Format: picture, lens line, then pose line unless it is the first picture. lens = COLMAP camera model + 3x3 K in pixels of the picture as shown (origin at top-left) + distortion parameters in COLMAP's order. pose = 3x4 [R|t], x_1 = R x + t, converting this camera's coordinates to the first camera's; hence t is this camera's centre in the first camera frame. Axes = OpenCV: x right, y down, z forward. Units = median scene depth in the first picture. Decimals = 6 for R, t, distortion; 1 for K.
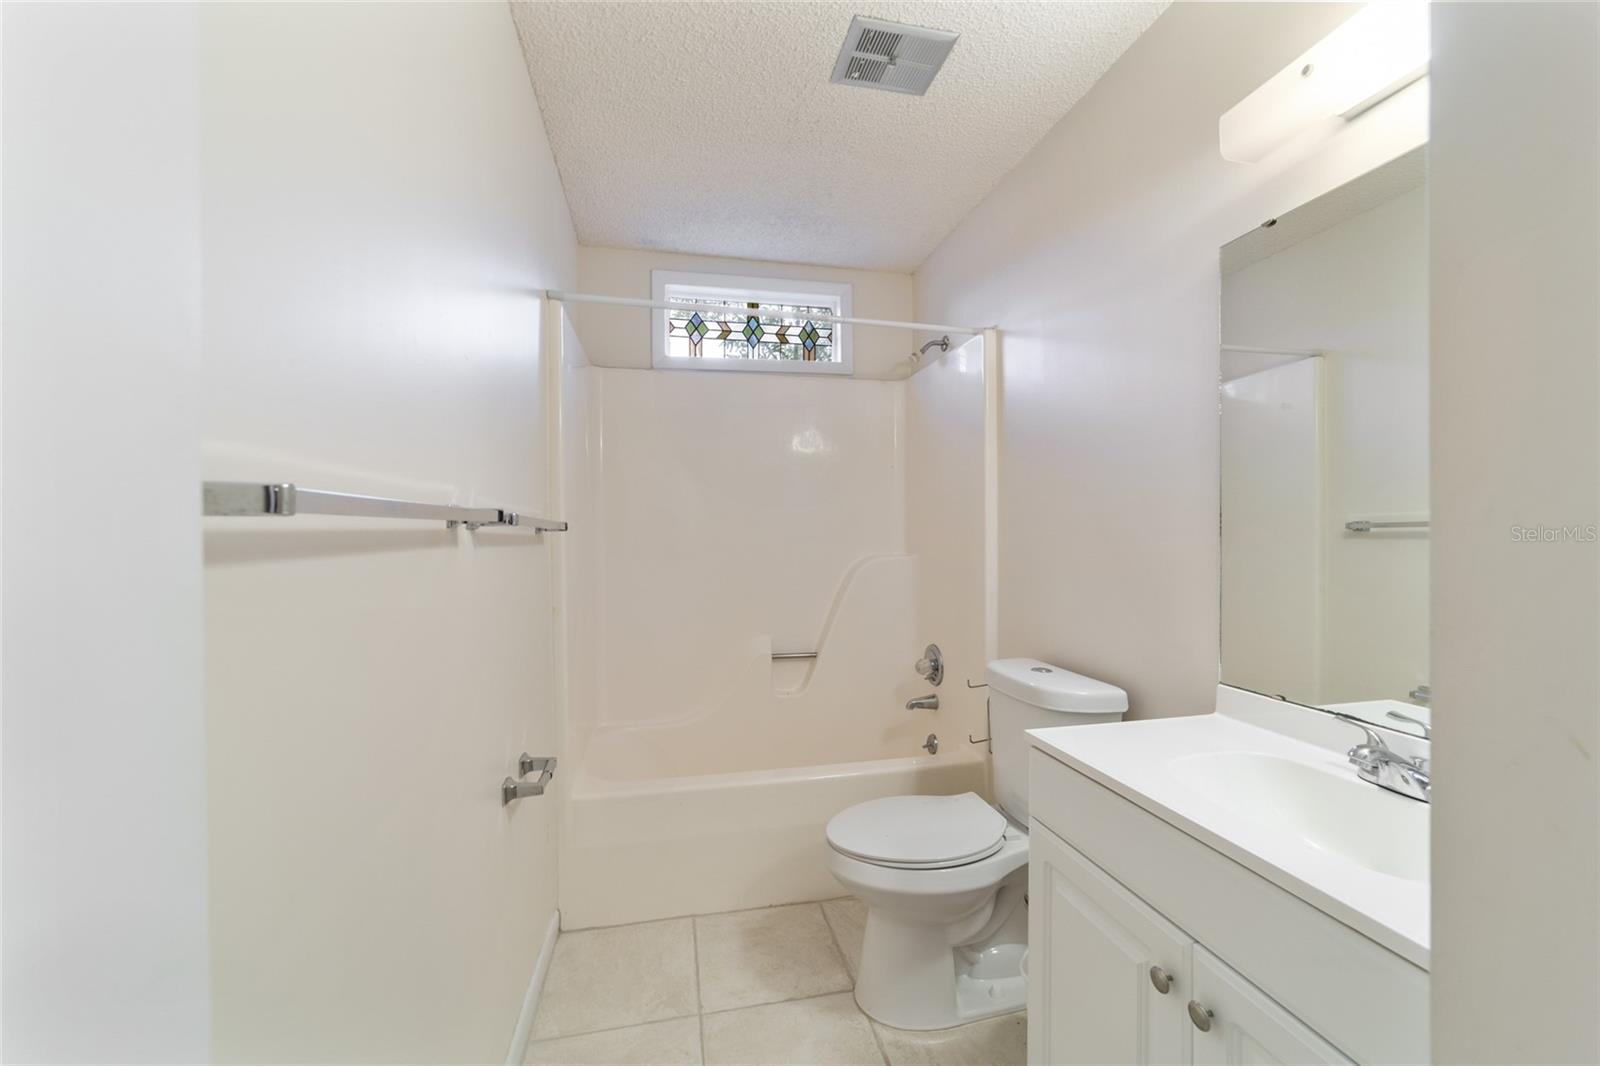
lens RADIAL K [[612.8, 0, 796.9], [0, 612.8, 537.6], [0, 0, 1]] dist [-0.014890, 0.006130]
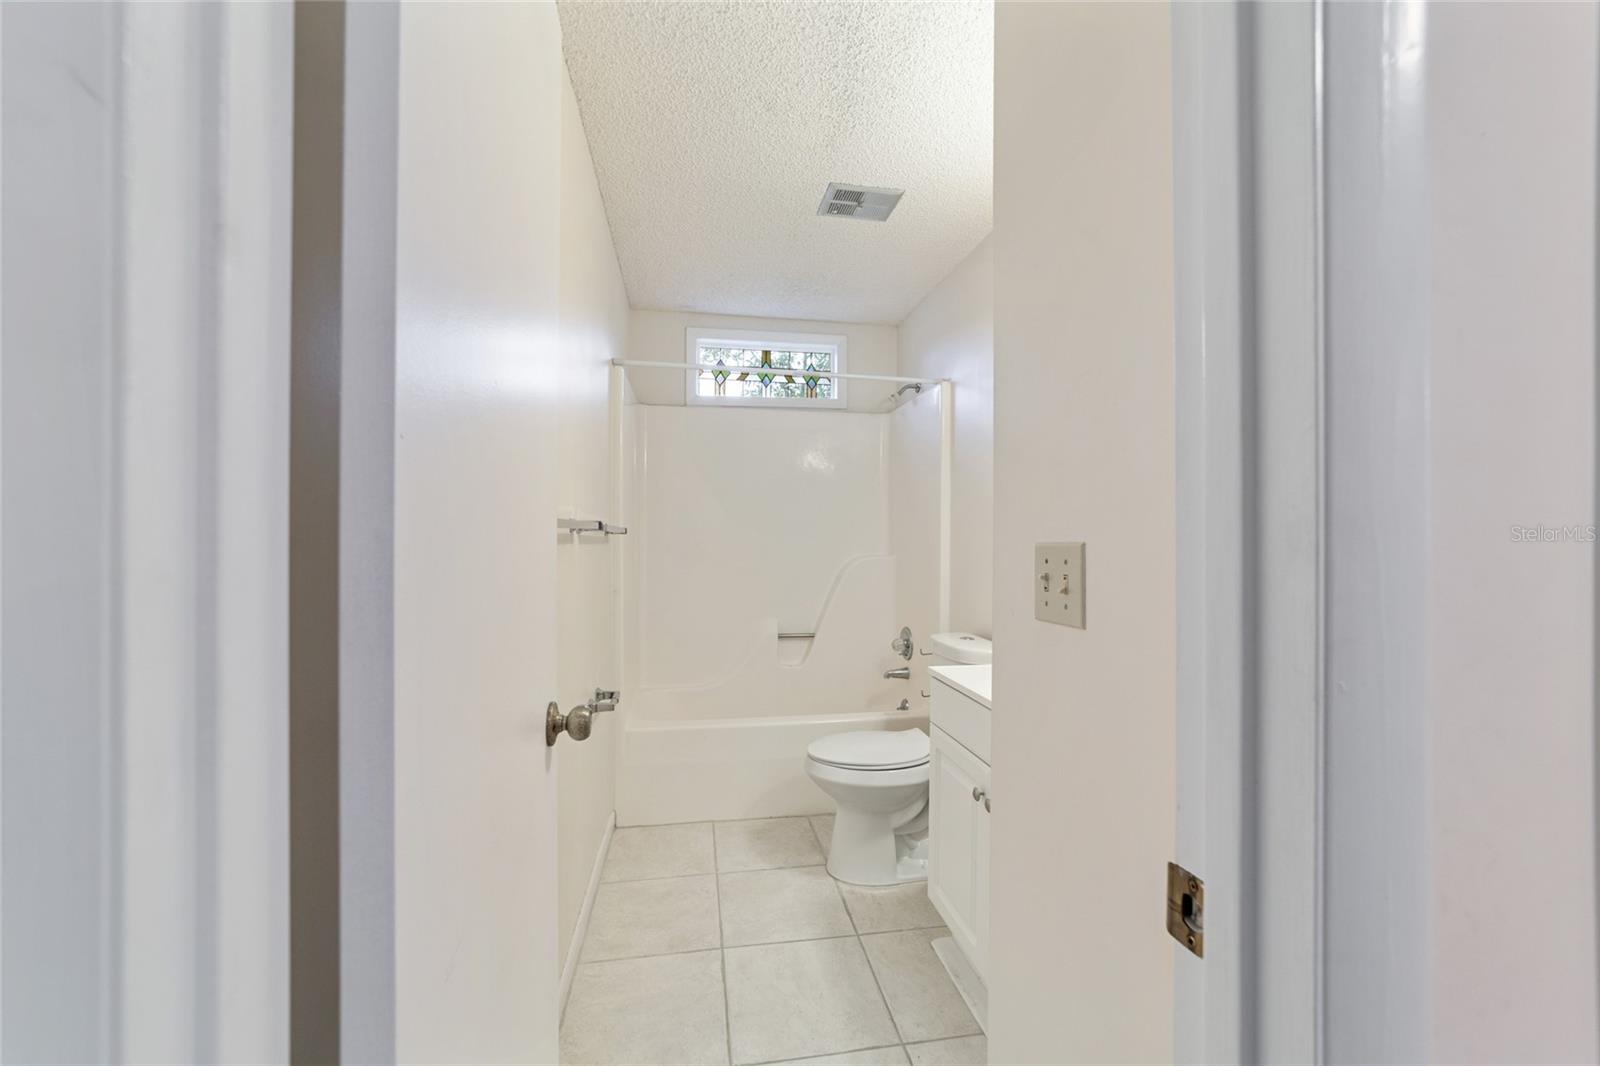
lens RADIAL K [[612.8, 0, 800.4], [0, 612.8, 532.4], [0, 0, 1]] dist [-0.014890, 0.006130]
pose [[0.999385, 0.009946, -0.033631, 0.064844], [-0.010396, 0.999859, -0.013219, -0.000222], [0.033495, 0.013560, 0.999347, -0.362667]]
